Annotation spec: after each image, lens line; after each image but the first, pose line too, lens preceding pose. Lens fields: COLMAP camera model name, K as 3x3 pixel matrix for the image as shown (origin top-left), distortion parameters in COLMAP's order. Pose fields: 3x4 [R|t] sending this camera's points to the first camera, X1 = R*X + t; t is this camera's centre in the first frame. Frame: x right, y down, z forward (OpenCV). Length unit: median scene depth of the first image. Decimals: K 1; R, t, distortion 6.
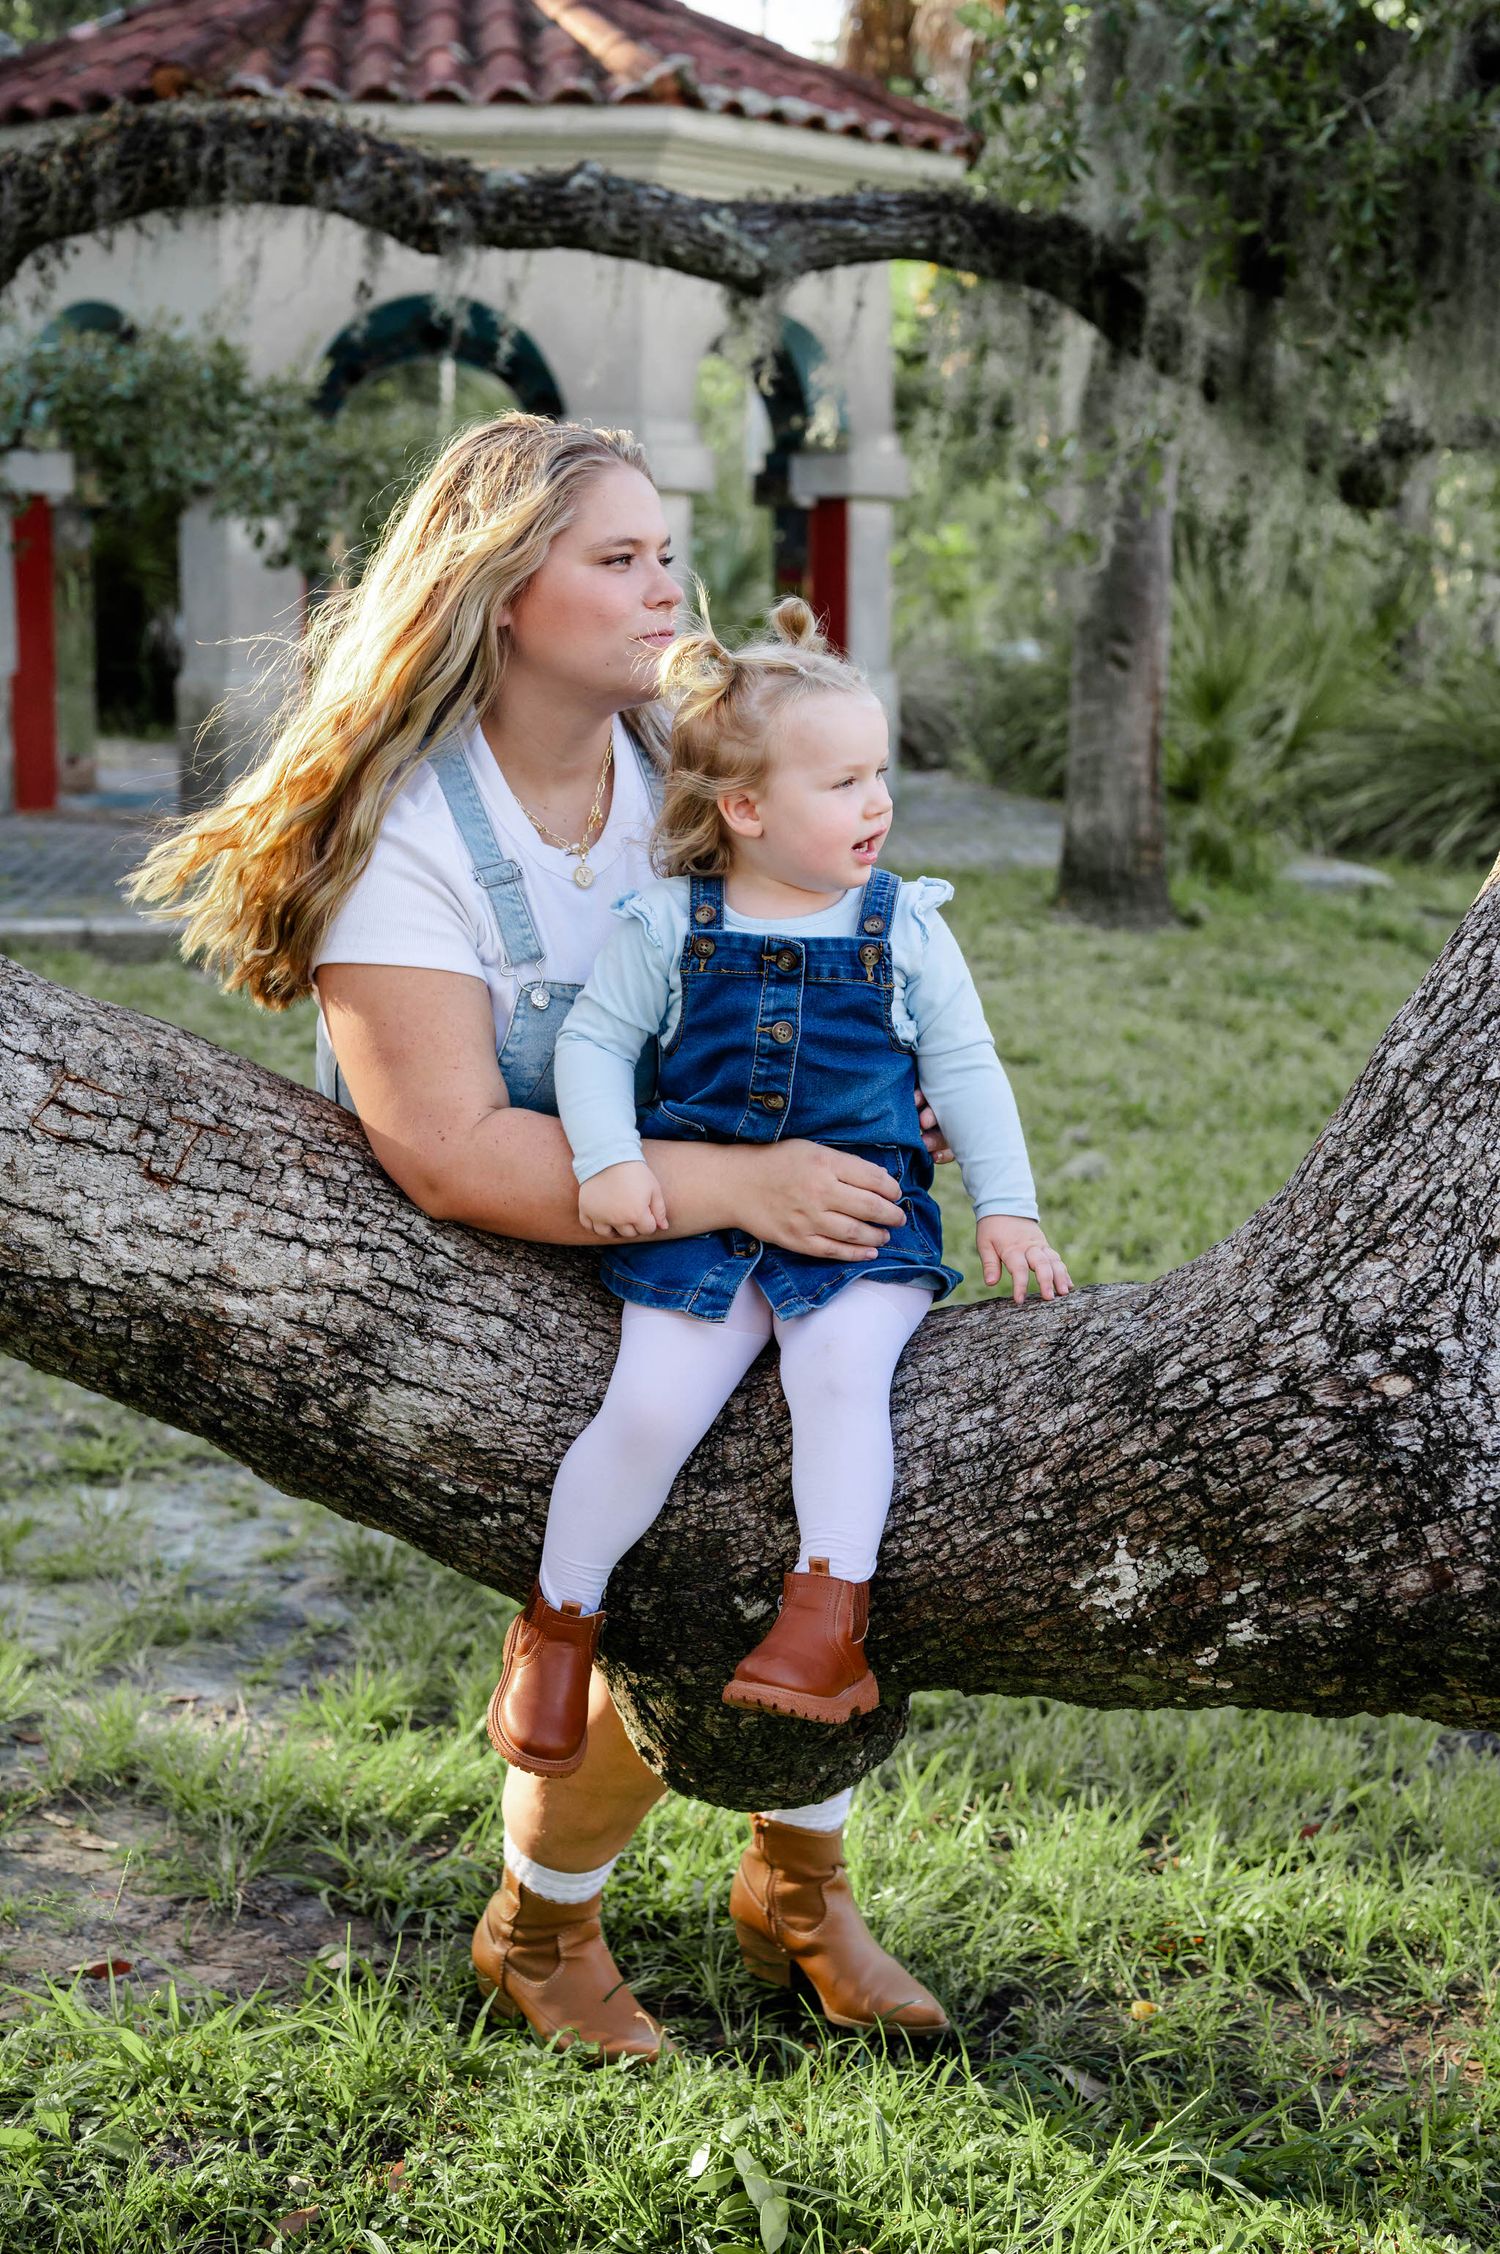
lens RADIAL K [[3311.8, 0, 757.8], [0, 3311.8, 1120.2], [0, 0, 1]] dist [-0.003710, 0.000000]
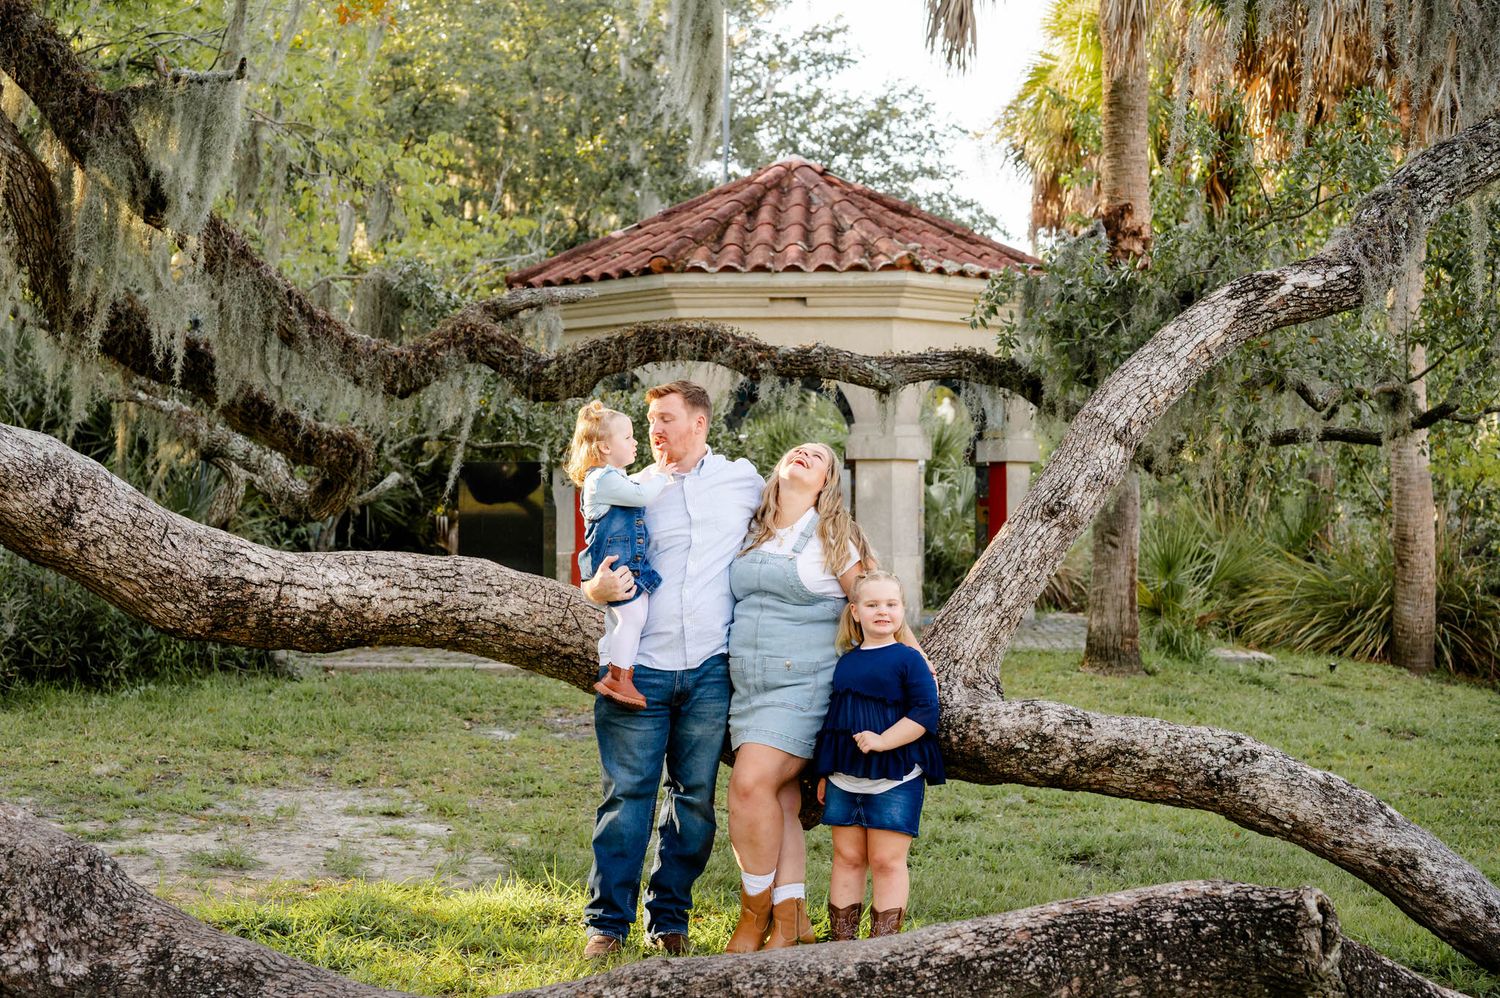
lens RADIAL K [[2203.9, 0, 748.6], [0, 2203.9, 497.8], [0, 0, 1]] dist [-0.003710, 0.000000]
pose [[0.991509, -0.003393, -0.129997, 0.063460], [-0.018027, 0.986421, -0.163241, 0.057704], [0.128786, 0.164199, 0.977984, -0.354335]]
